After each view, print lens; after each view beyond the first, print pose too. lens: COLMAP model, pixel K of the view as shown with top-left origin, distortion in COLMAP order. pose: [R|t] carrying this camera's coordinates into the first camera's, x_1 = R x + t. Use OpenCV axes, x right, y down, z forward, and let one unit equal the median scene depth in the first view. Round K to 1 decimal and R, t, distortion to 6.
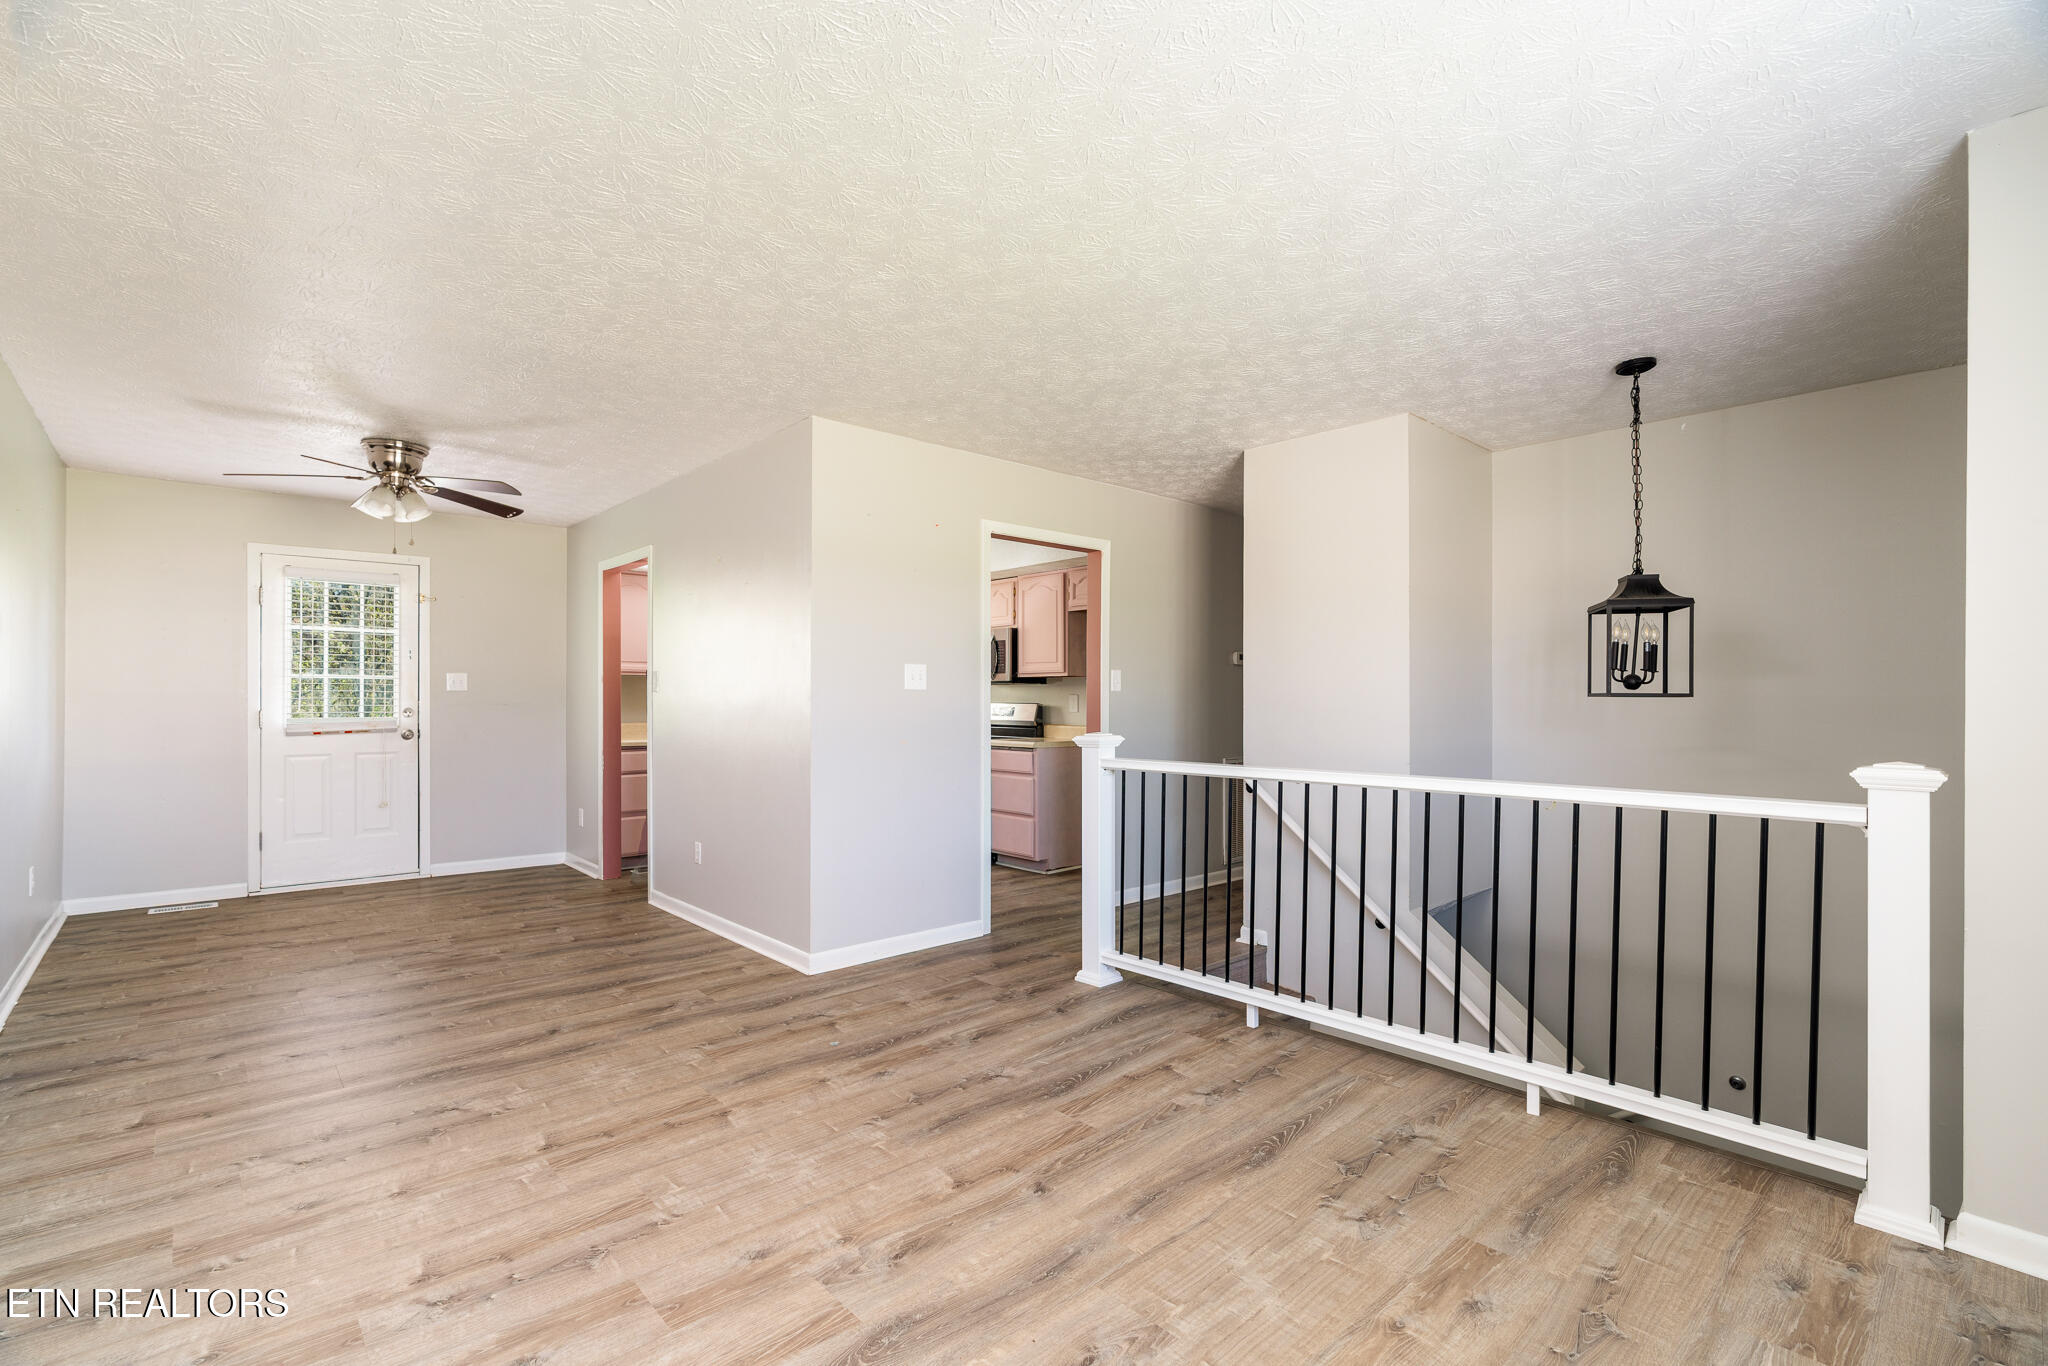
lens RADIAL K [[951.2, 0, 1020.4], [0, 951.2, 692.9], [0, 0, 1]] dist [0.017492, -0.001378]
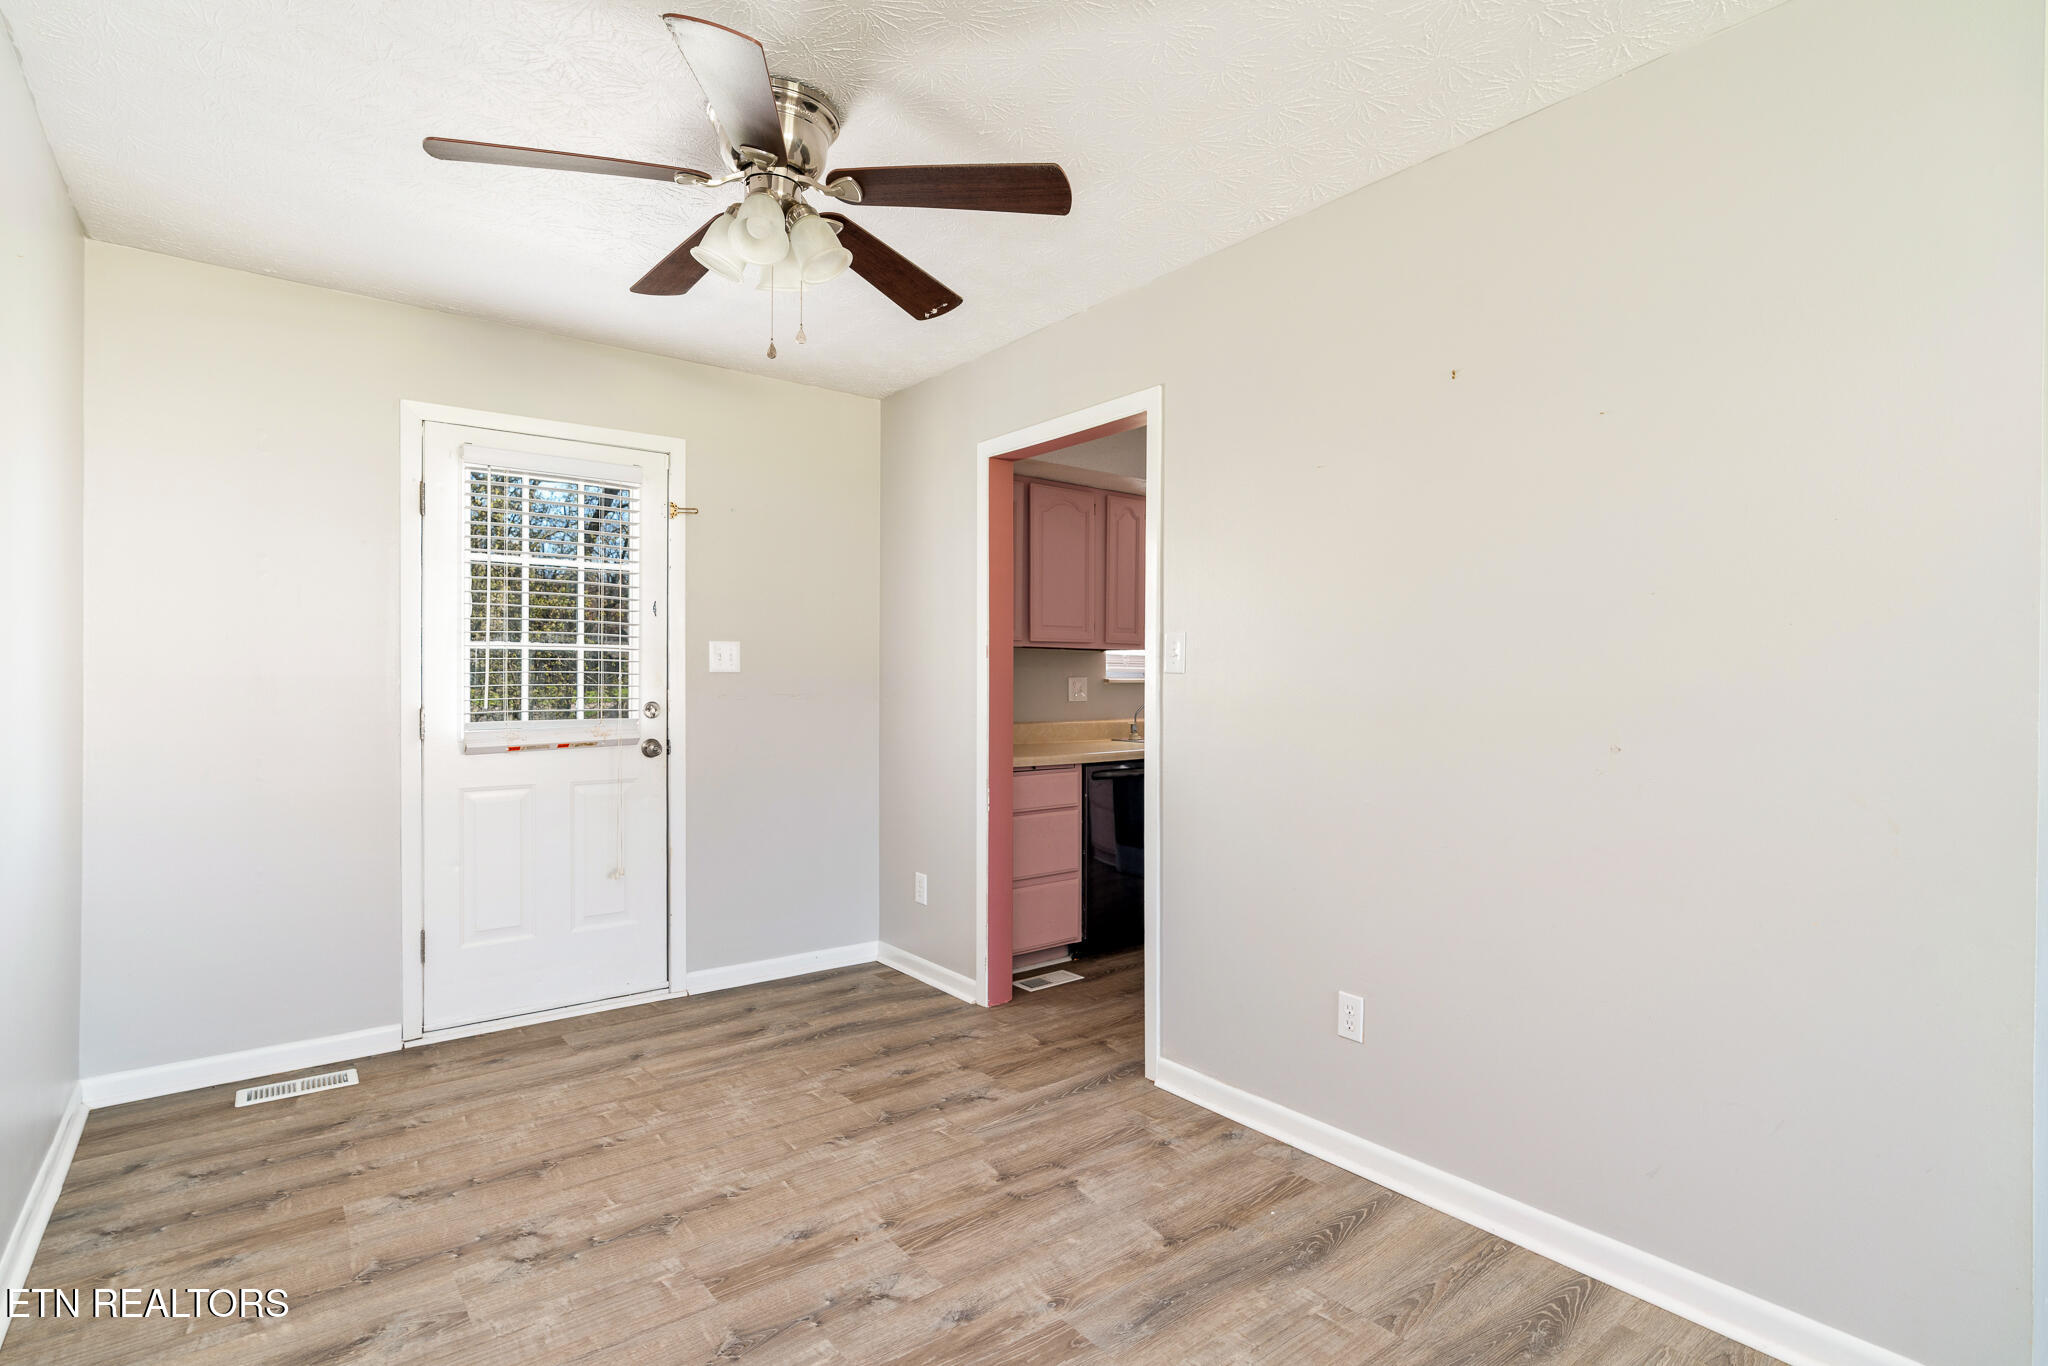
lens RADIAL K [[985.8, 0, 1029.5], [0, 985.8, 680.5], [0, 0, 1]] dist [-0.015008, 0.003060]
pose [[0.999367, -0.000912, -0.035557, -0.404330], [0.001143, 0.999978, 0.006502, -0.000769], [0.035551, -0.006538, 0.999346, 0.434043]]
